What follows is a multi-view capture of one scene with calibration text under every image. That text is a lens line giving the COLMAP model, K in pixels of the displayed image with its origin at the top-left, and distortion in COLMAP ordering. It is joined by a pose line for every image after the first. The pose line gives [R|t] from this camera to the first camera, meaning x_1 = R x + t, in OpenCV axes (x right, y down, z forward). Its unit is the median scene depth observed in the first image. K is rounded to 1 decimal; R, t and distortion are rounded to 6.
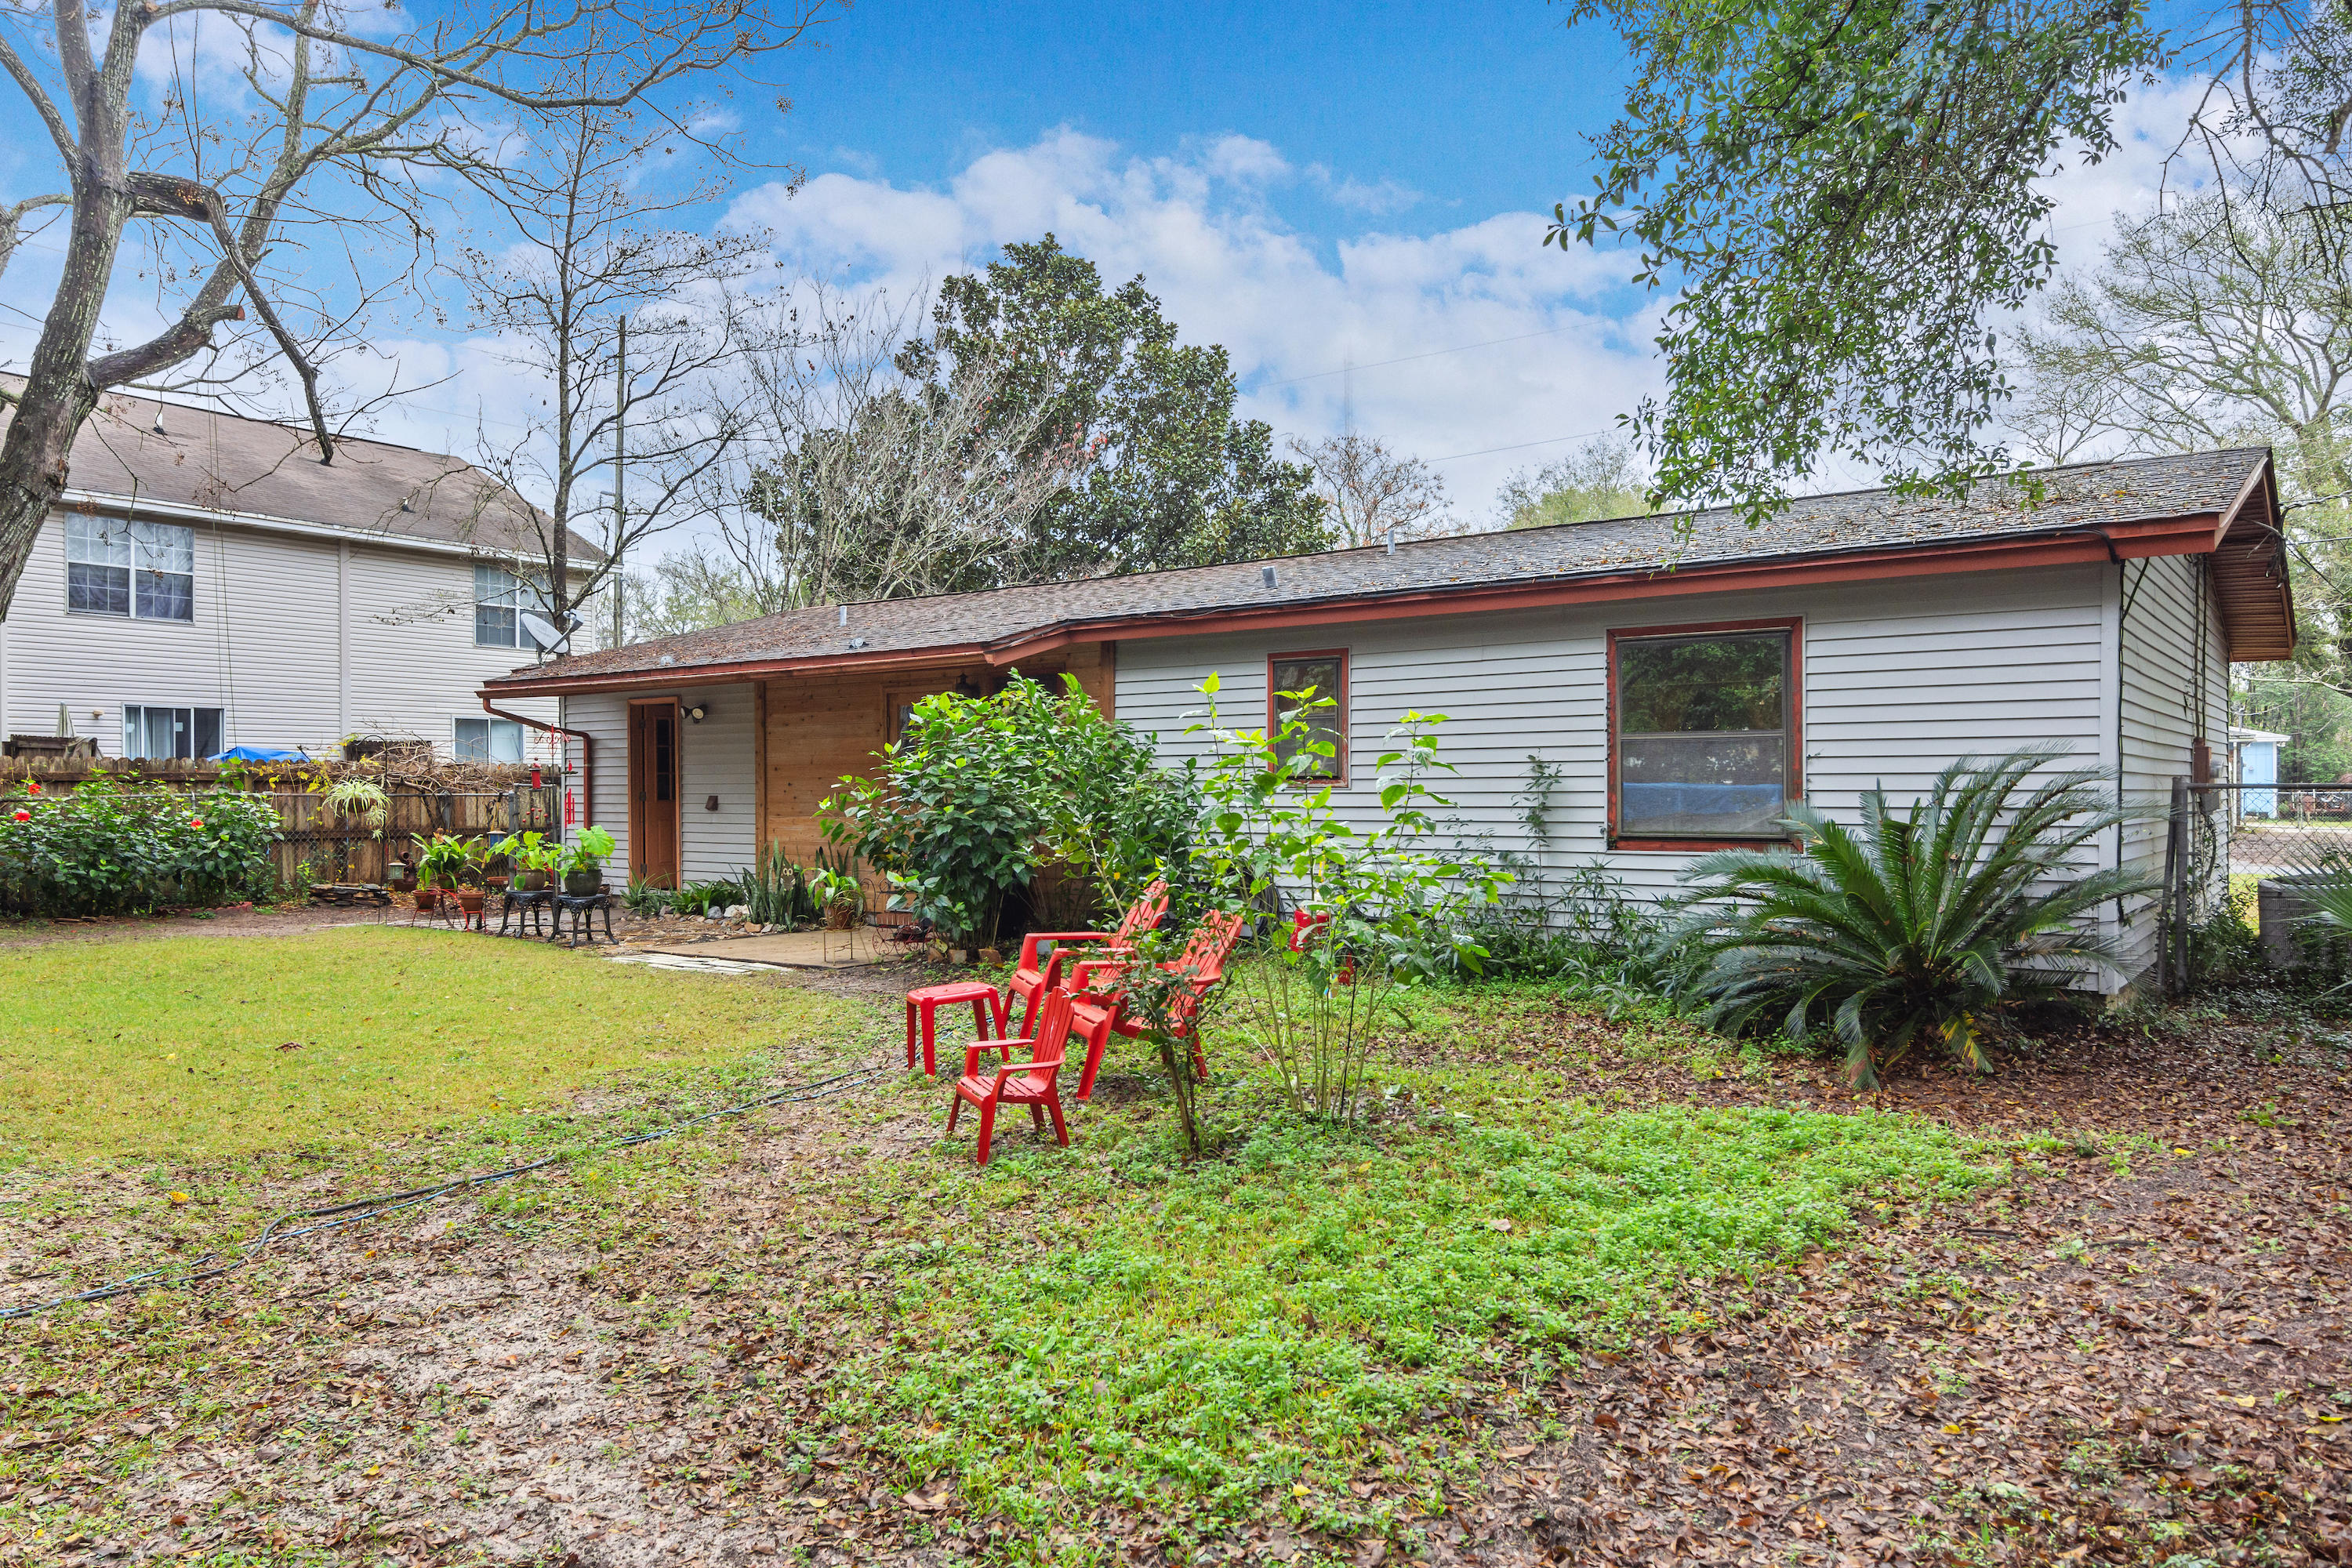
lens RADIAL K [[1543.9, 0, 1184.2], [0, 1543.9, 783.9], [0, 0, 1]] dist [0.002218, -0.001458]
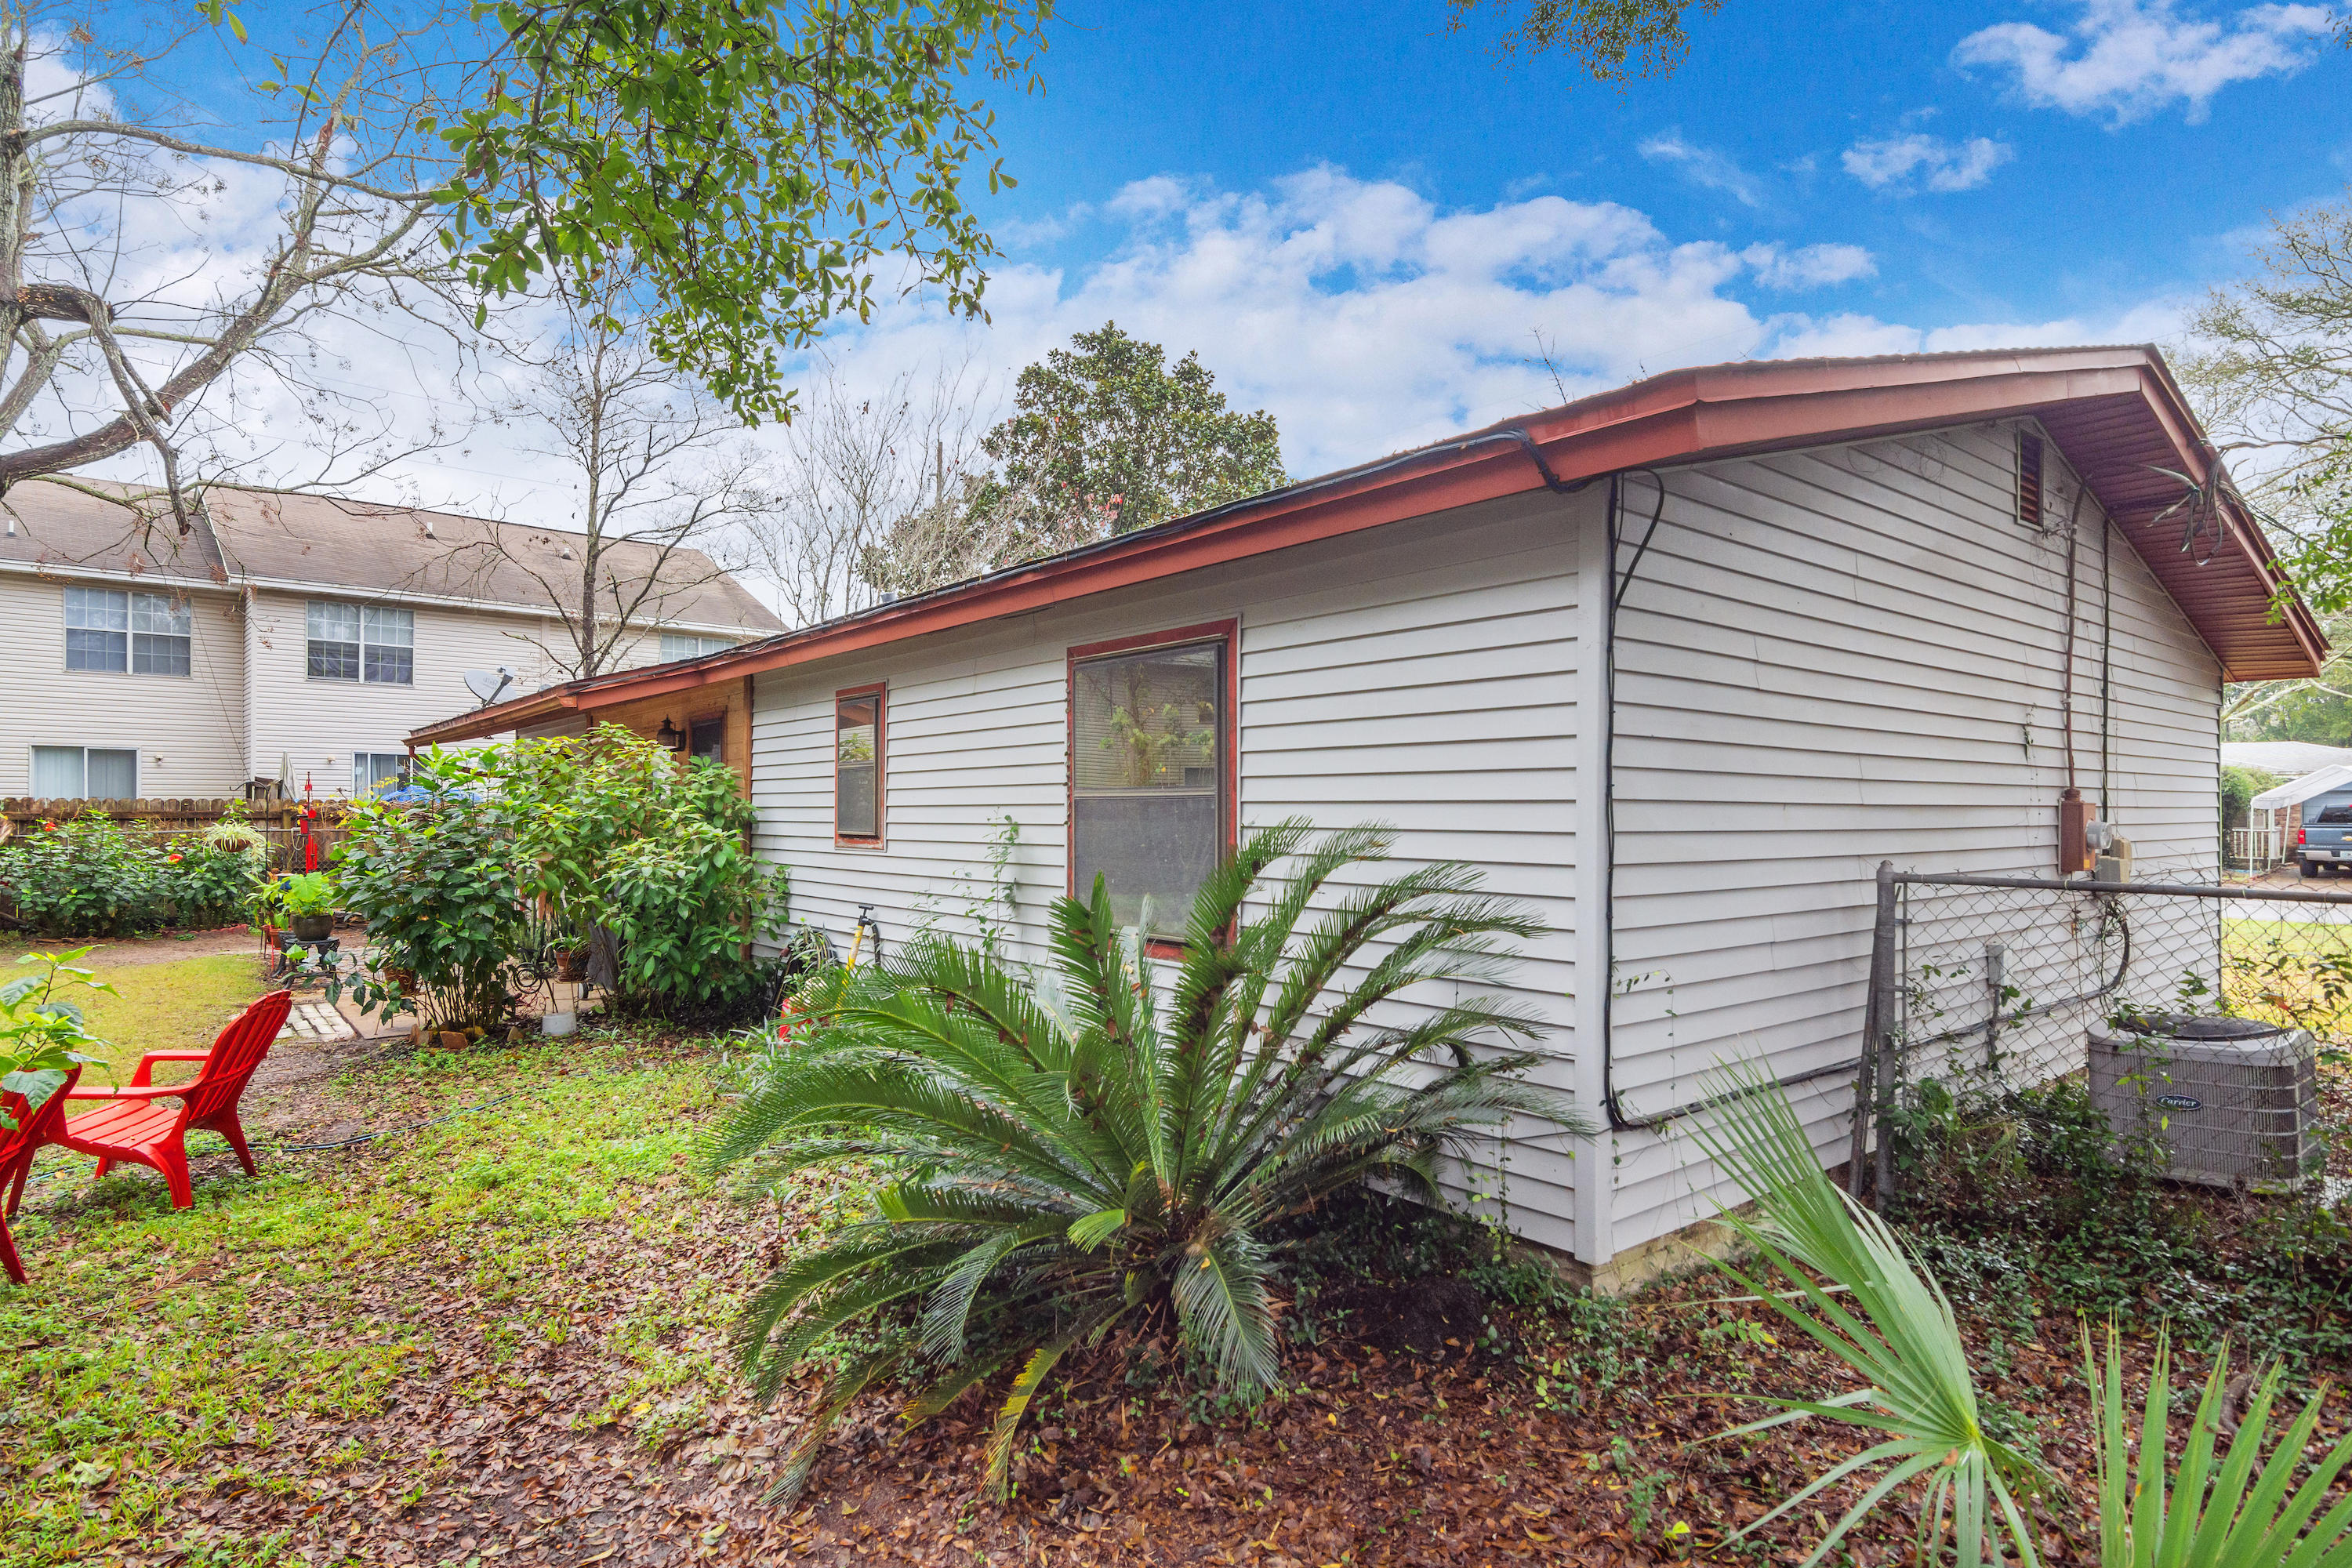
lens RADIAL K [[1231.4, 0, 1174.2], [0, 1231.4, 791.7], [0, 0, 1]] dist [0.001648, 0.000217]
pose [[0.970741, 0.002223, -0.240119, 0.322336], [-0.005405, 0.999906, -0.012597, -0.016238], [0.240069, 0.013527, 0.970662, 0.302273]]
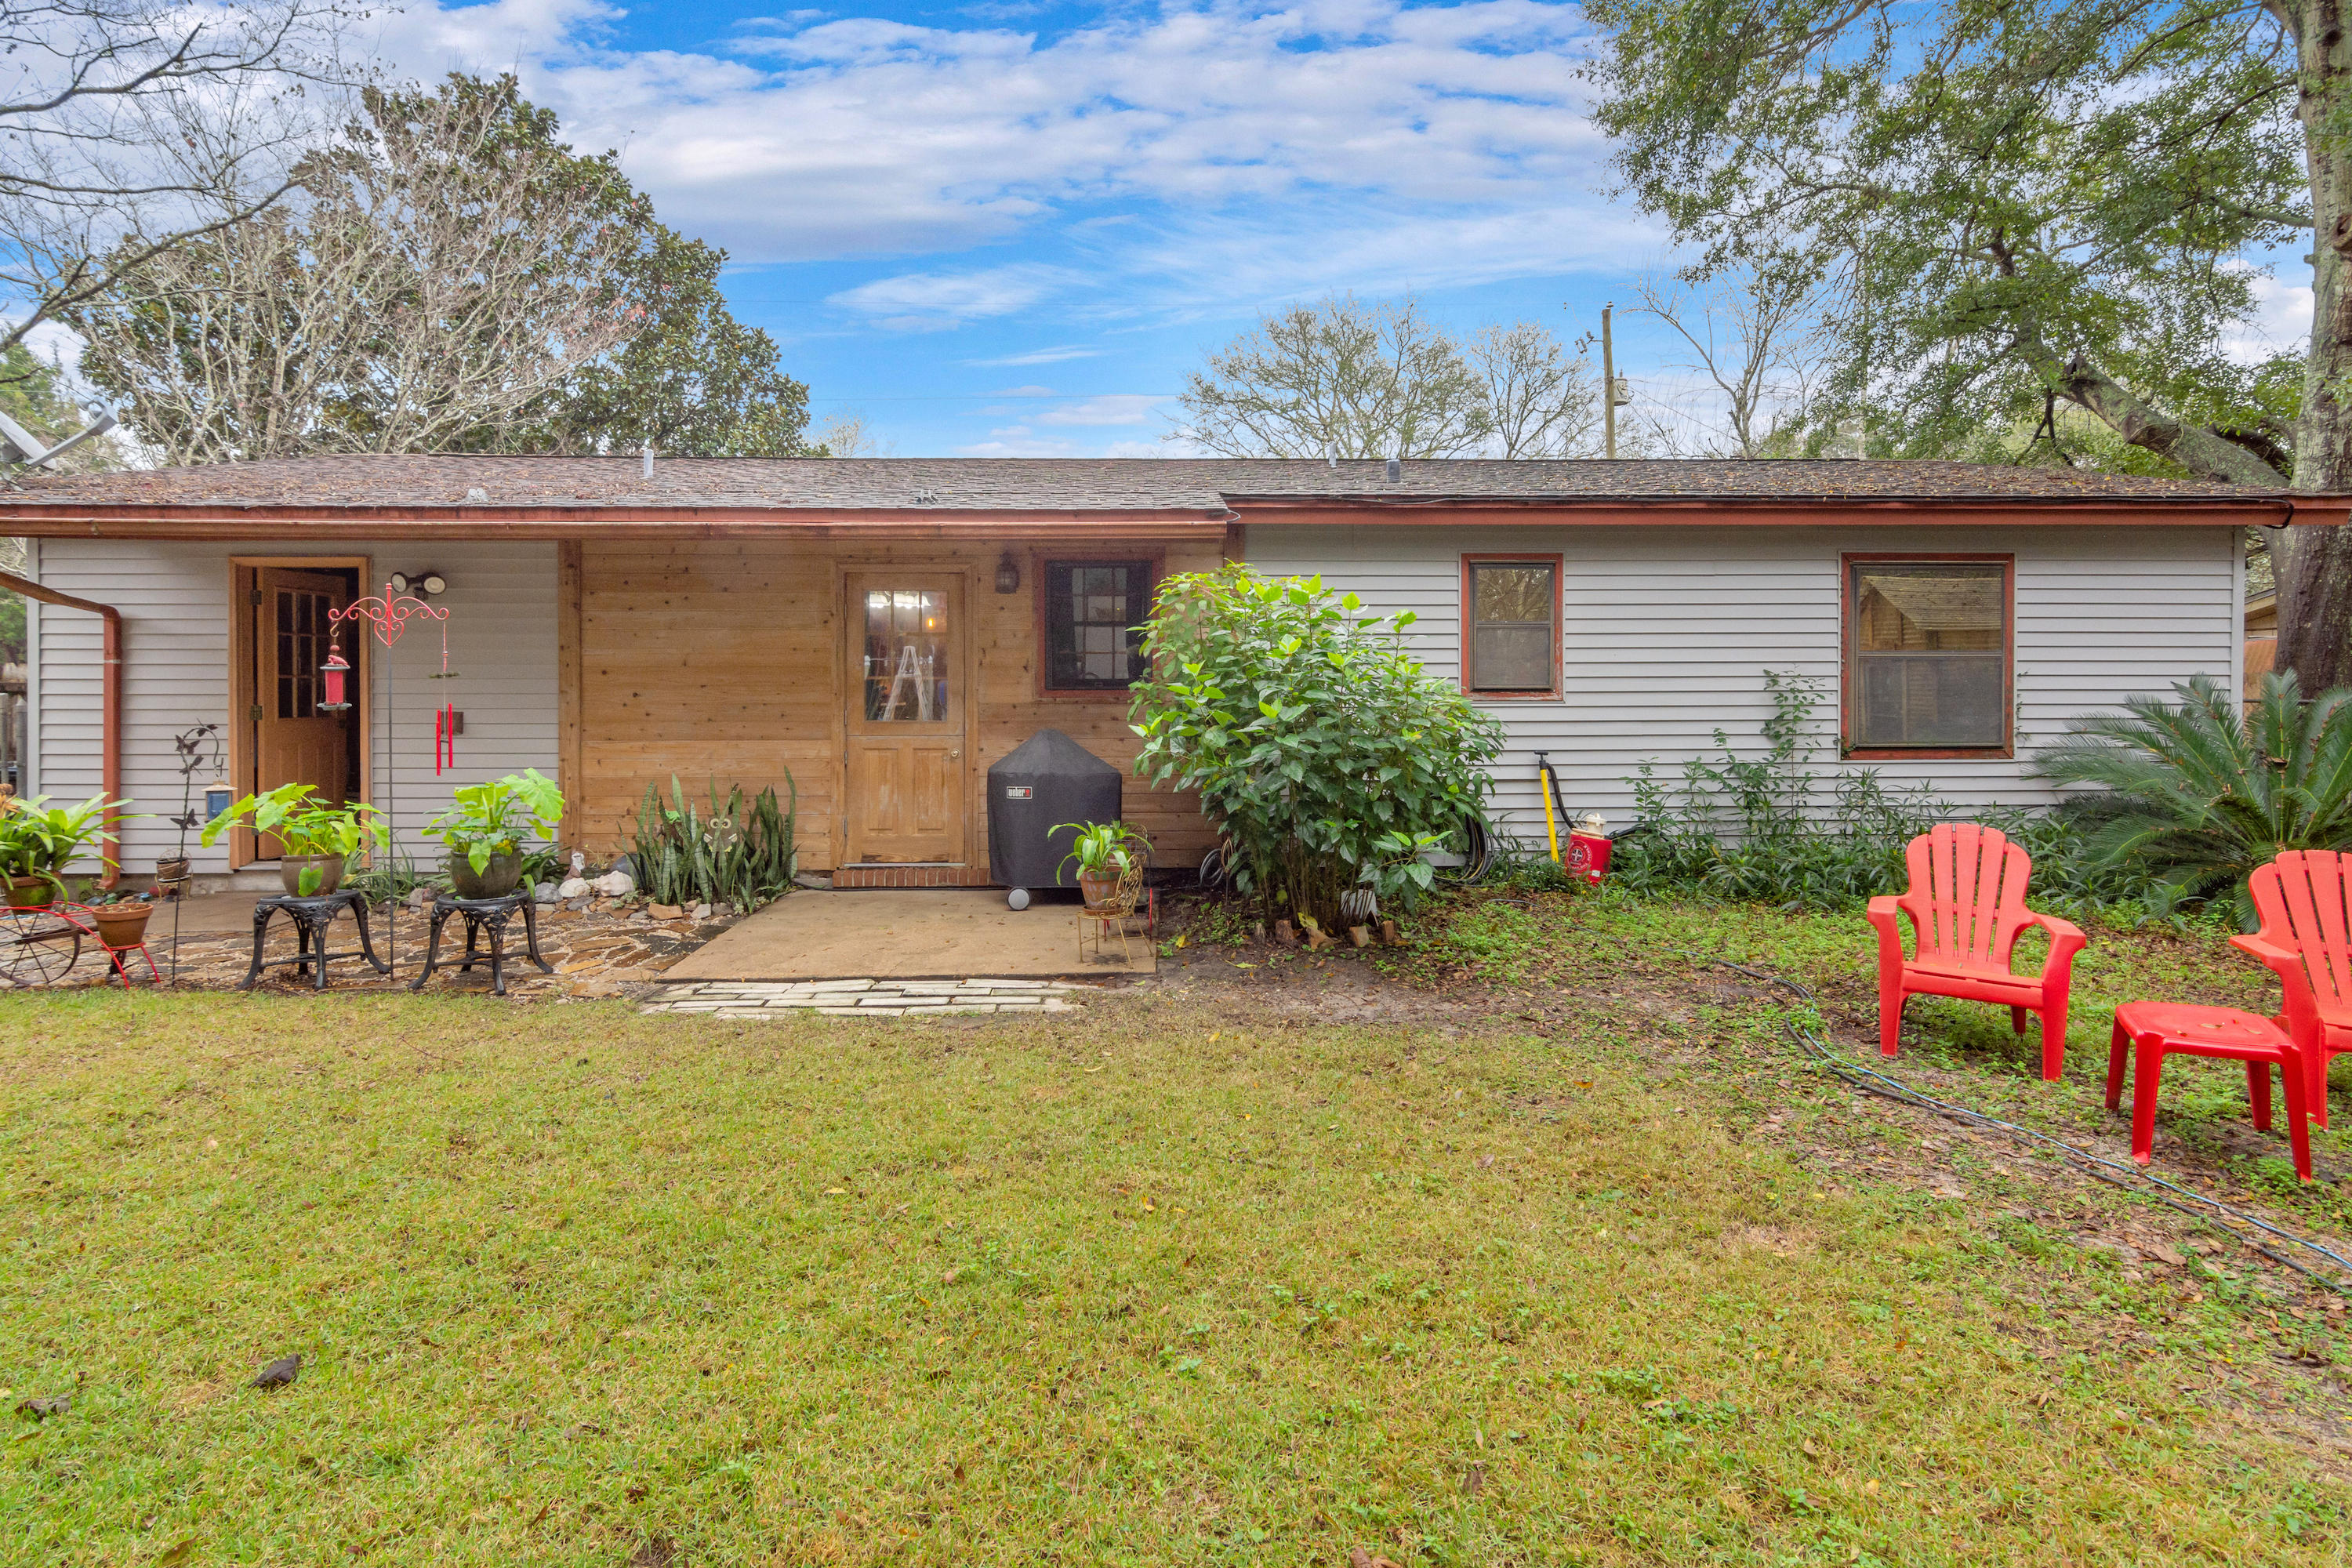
lens RADIAL K [[1142.9, 0, 1128.2], [0, 1142.9, 705.2], [0, 0, 1]] dist [-0.000041, 0.001551]
pose [[0.786882, -0.007239, 0.617061, -0.411140], [-0.003450, 0.999864, 0.016130, -0.004022], [-0.617094, -0.014821, 0.786750, 0.472281]]
